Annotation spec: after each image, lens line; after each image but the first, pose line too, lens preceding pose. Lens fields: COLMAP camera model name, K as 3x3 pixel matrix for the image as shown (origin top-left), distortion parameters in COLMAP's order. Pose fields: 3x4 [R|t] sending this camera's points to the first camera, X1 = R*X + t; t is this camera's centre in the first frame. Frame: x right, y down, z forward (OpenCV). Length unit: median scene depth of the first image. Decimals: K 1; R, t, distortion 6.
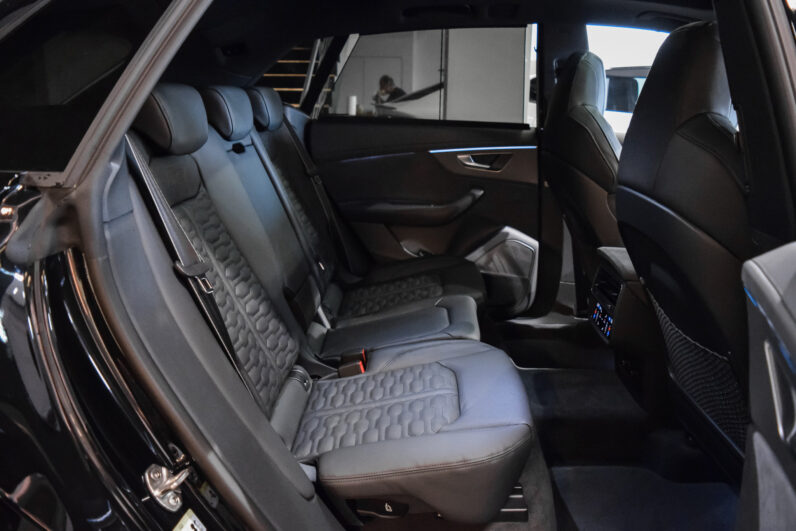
lens RADIAL K [[661.5, 0, 398.0], [0, 661.5, 265.5], [0, 0, 1]] dist [-0.103714, 0.002226]
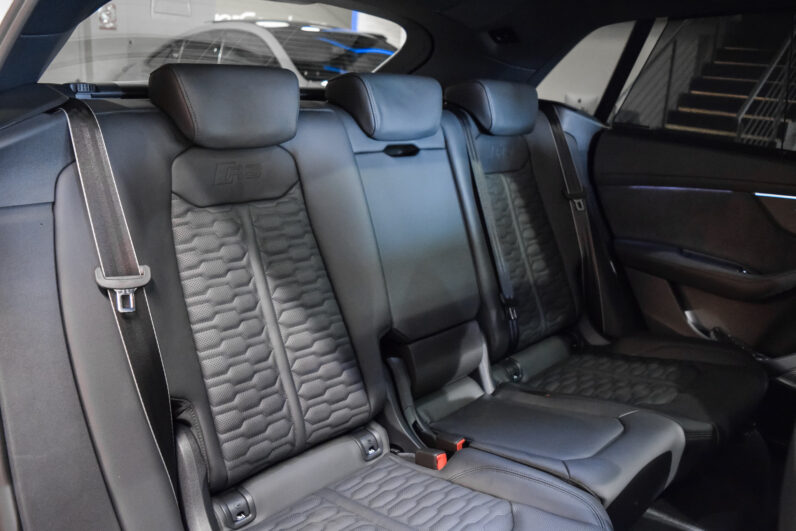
lens RADIAL K [[635.1, 0, 398.0], [0, 635.1, 265.5], [0, 0, 1]] dist [-0.110127, 0.012816]
pose [[0.702922, 0.234506, -0.671496, 0.316206], [-0.223251, 0.969117, 0.104744, -0.116789], [0.675322, 0.076286, 0.733568, 0.404839]]
